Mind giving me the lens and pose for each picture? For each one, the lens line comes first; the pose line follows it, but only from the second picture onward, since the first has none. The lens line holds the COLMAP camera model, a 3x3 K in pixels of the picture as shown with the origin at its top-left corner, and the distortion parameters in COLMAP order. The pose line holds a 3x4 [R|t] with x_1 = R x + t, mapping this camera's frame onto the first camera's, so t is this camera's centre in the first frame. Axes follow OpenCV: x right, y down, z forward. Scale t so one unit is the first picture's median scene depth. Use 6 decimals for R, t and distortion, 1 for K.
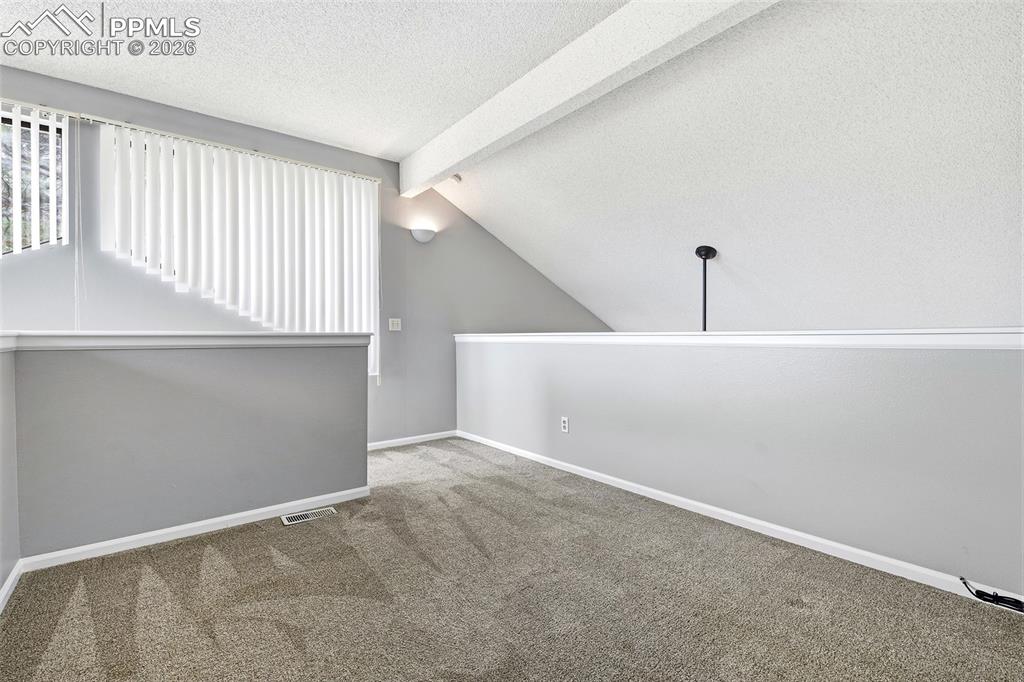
lens RADIAL K [[453.3, 0, 511.9], [0, 453.3, 340.2], [0, 0, 1]] dist [-0.004145, -0.001446]
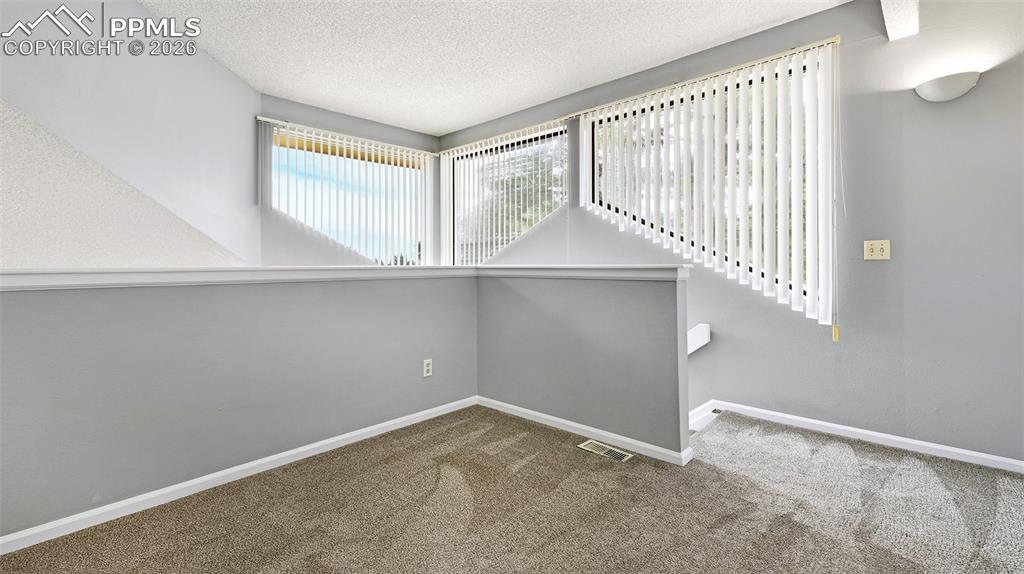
lens RADIAL K [[452.1, 0, 491.9], [0, 452.1, 262.5], [0, 0, 1]] dist [0.028911, 0.000259]
pose [[0.124745, -0.010013, -0.992138, 0.478254], [-0.007197, 0.999914, -0.010997, -0.008992], [0.992163, 0.008513, 0.124662, 0.588159]]
